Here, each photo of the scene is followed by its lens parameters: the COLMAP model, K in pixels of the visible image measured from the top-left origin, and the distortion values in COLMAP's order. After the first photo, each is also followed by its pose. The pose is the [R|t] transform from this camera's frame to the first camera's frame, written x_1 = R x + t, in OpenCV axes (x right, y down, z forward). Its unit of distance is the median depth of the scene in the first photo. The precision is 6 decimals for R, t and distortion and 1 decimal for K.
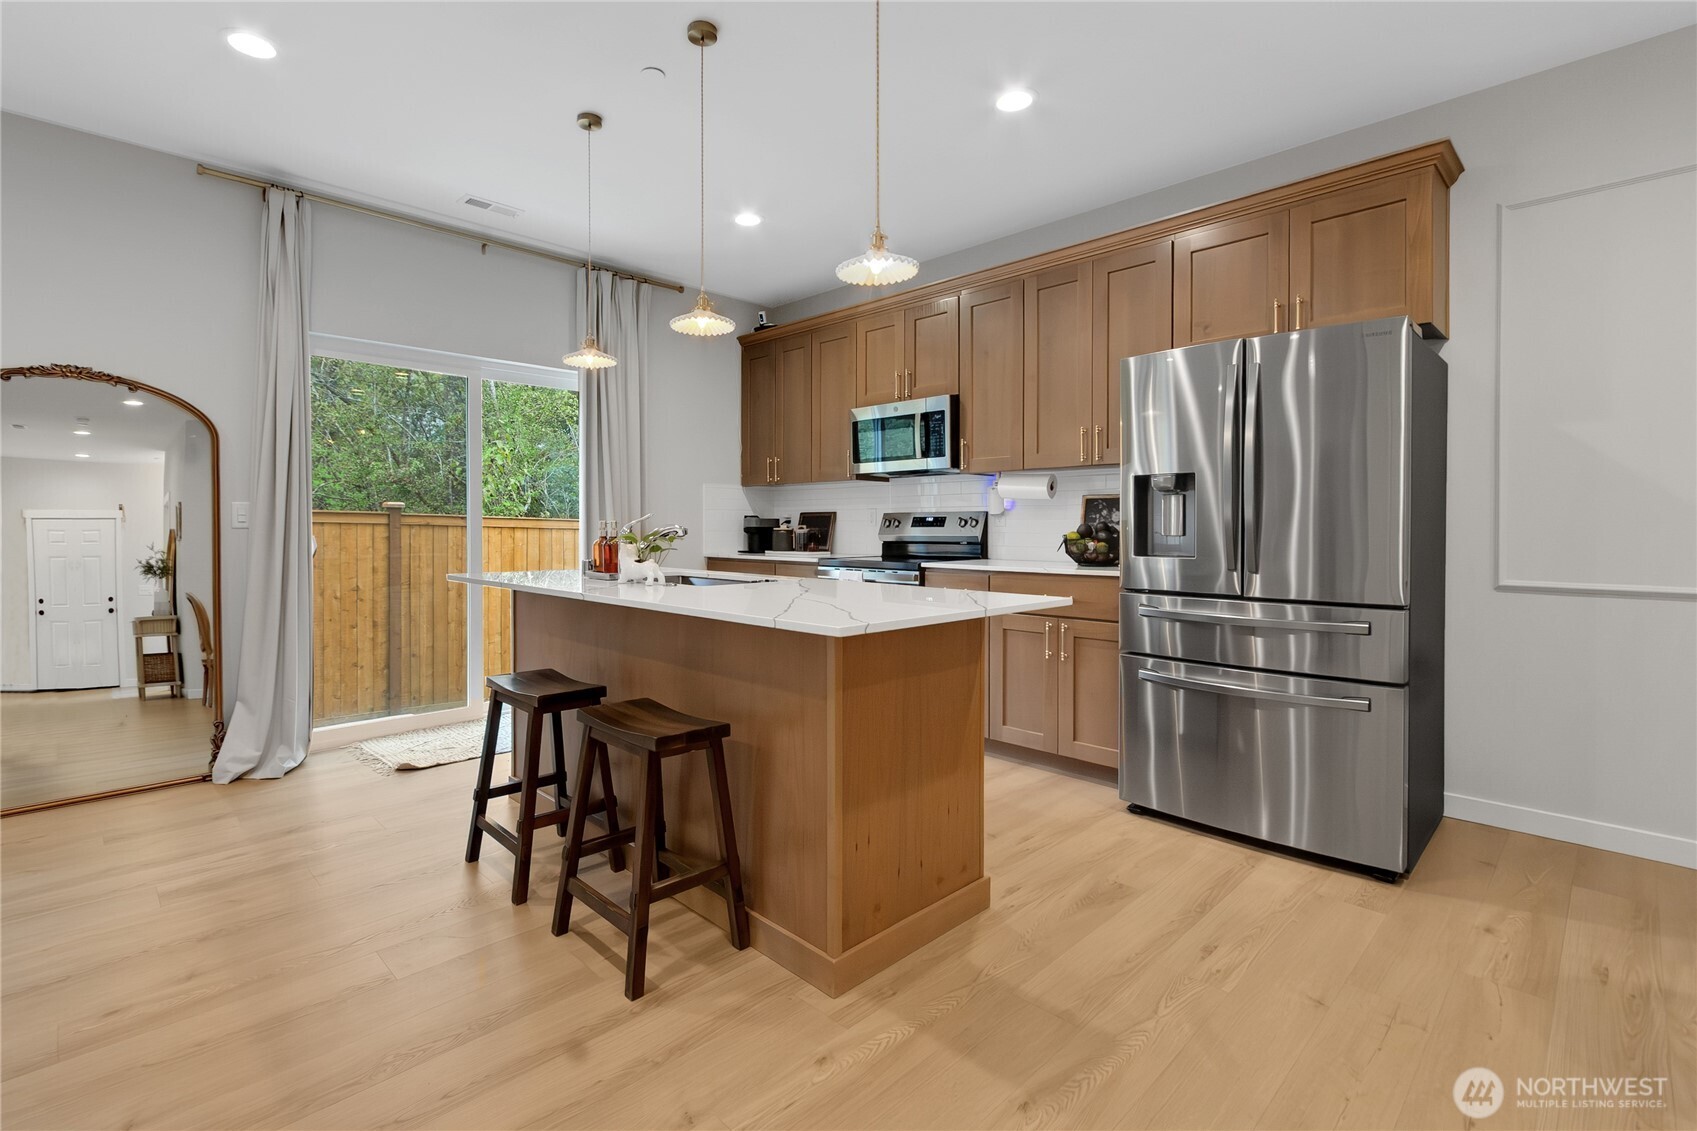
lens RADIAL K [[789.6, 0, 850.1], [0, 789.6, 529.8], [0, 0, 1]] dist [0.013069, -0.003218]
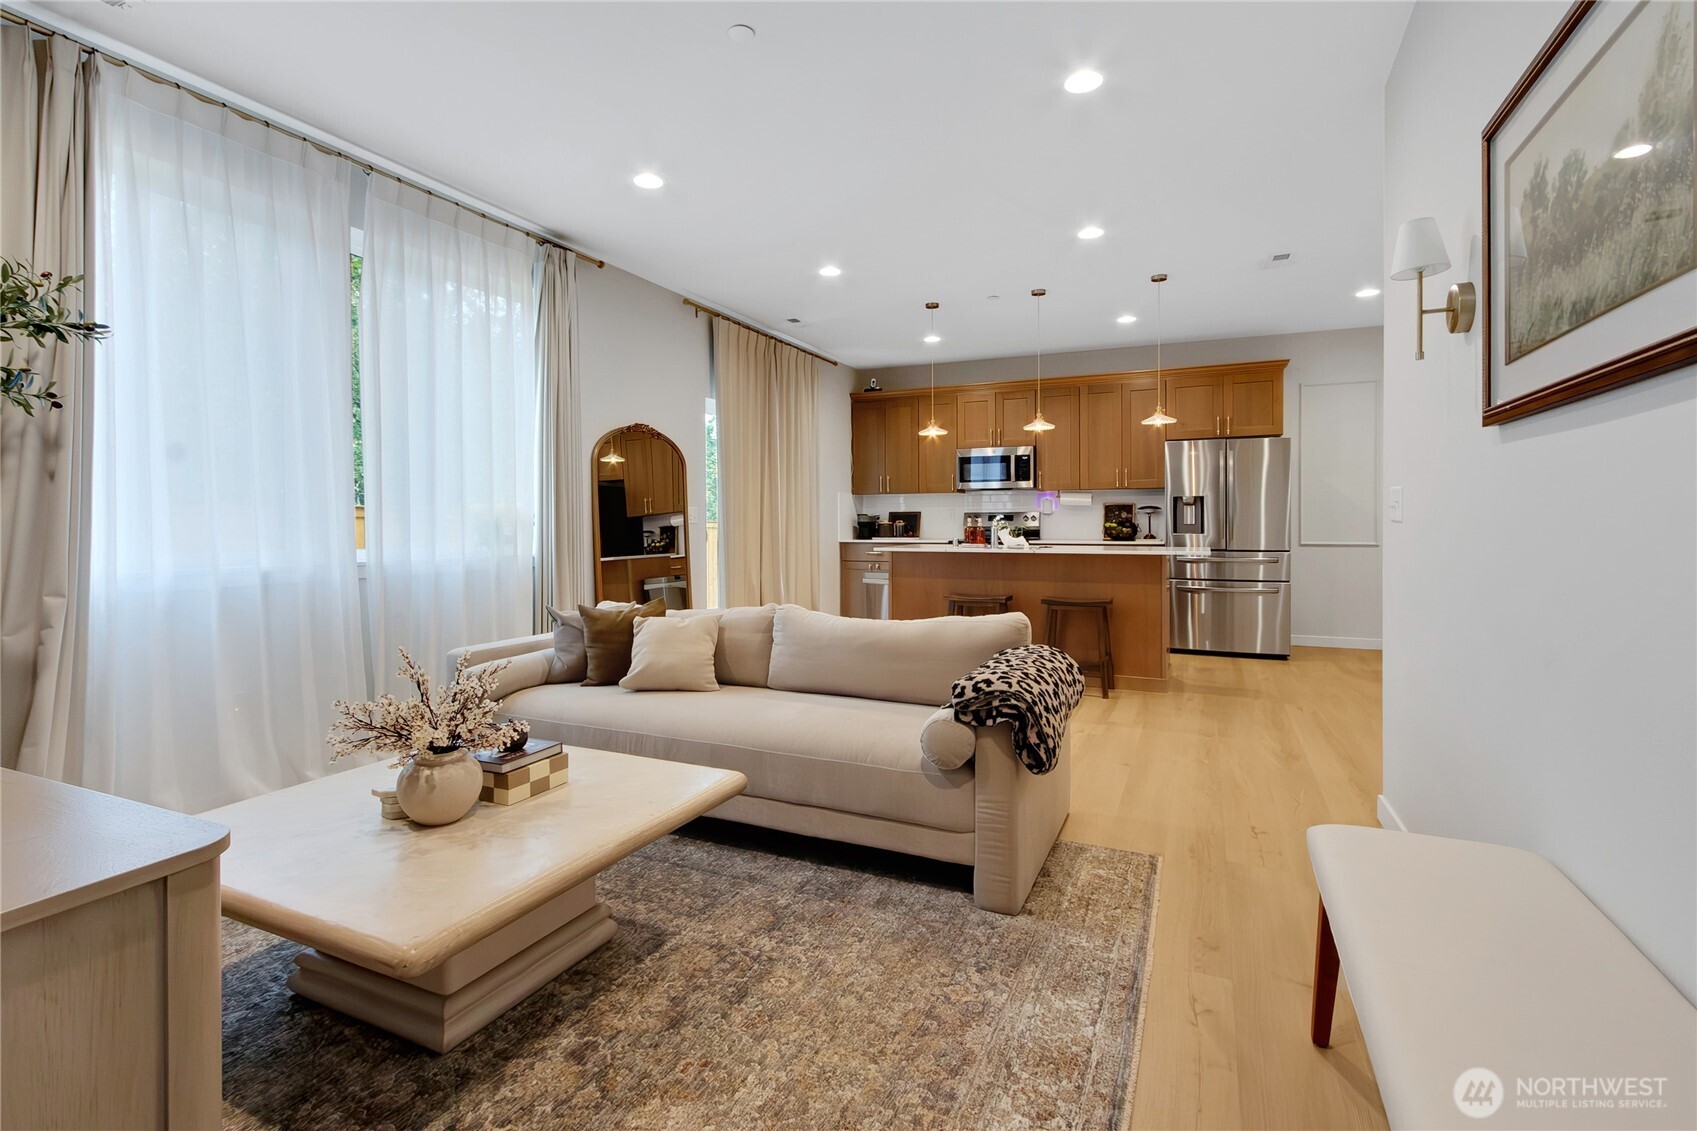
lens RADIAL K [[789.6, 0, 851.1], [0, 789.6, 515.2], [0, 0, 1]] dist [0.013069, -0.003218]
pose [[0.934000, -0.002337, 0.357264, -1.174773], [0.006549, 0.999923, -0.010580, -0.000384], [-0.357212, 0.012222, 0.933943, -0.664784]]
